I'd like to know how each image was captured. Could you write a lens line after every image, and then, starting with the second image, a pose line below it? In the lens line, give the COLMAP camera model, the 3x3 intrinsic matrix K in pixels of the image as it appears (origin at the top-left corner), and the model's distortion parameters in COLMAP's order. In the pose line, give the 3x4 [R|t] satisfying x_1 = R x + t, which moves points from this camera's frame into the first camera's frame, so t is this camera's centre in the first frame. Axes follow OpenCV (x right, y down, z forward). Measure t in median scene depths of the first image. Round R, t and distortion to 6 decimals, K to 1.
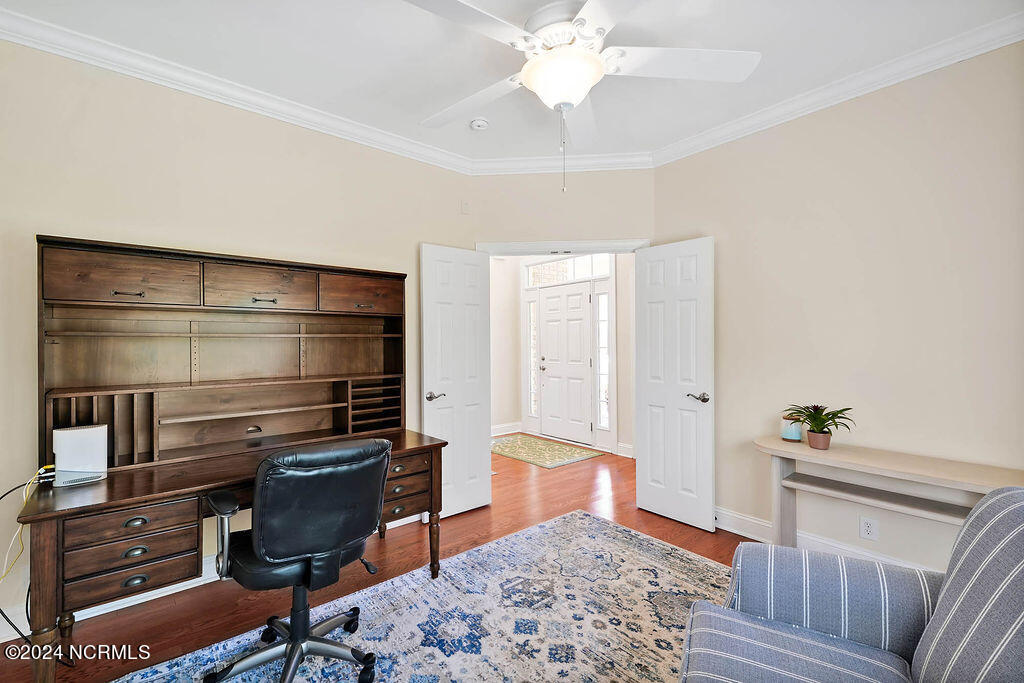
lens RADIAL K [[447.6, 0, 513.3], [0, 447.6, 335.3], [0, 0, 1]] dist [0.020140, -0.000144]
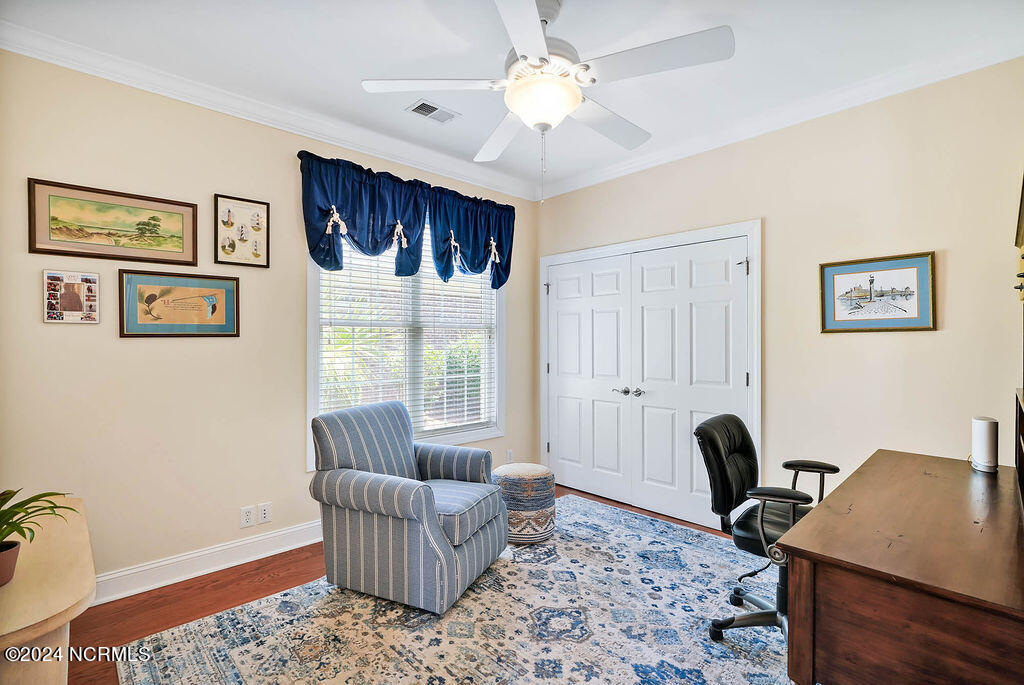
lens RADIAL K [[469.1, 0, 509.4], [0, 469.1, 336.5], [0, 0, 1]] dist [-0.001982, 0.000081]
pose [[-0.998454, 0.003499, -0.055476, 0.229941], [0.004388, 0.999864, -0.015896, 0.015082], [0.055412, -0.016114, -0.998334, 1.896182]]
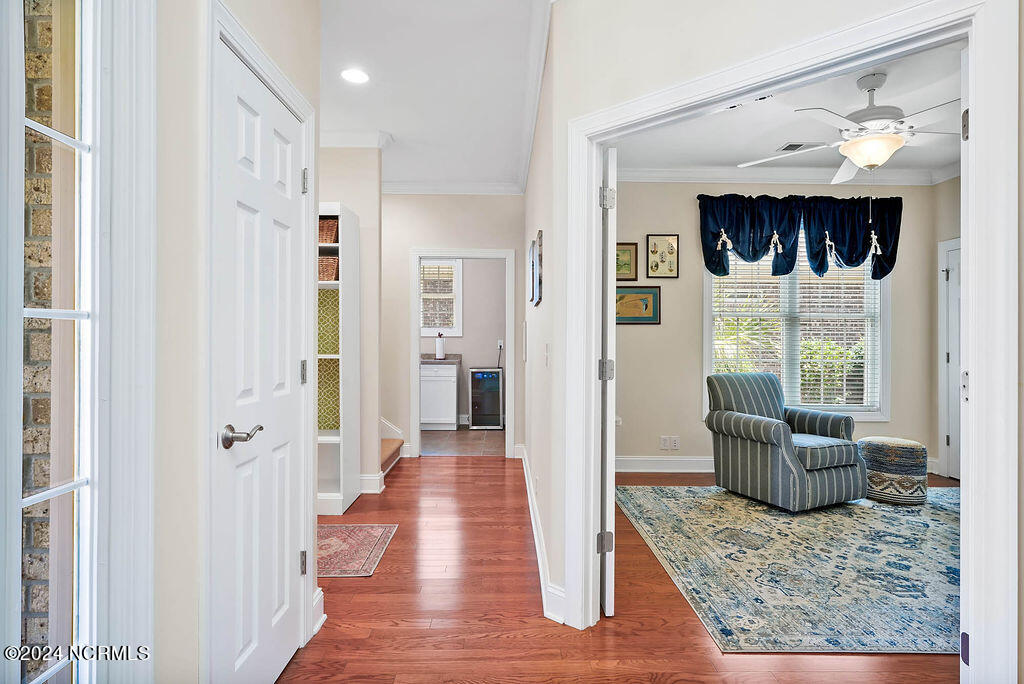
lens RADIAL K [[537.3, 0, 510.4], [0, 537.3, 338.8], [0, 0, 1]] dist [-0.004555, 0.000097]
pose [[-0.772138, -0.000782, 0.635454, -0.078657], [-0.010144, 0.999887, -0.011095, 0.090266], [-0.635373, -0.015013, -0.772059, 2.796567]]
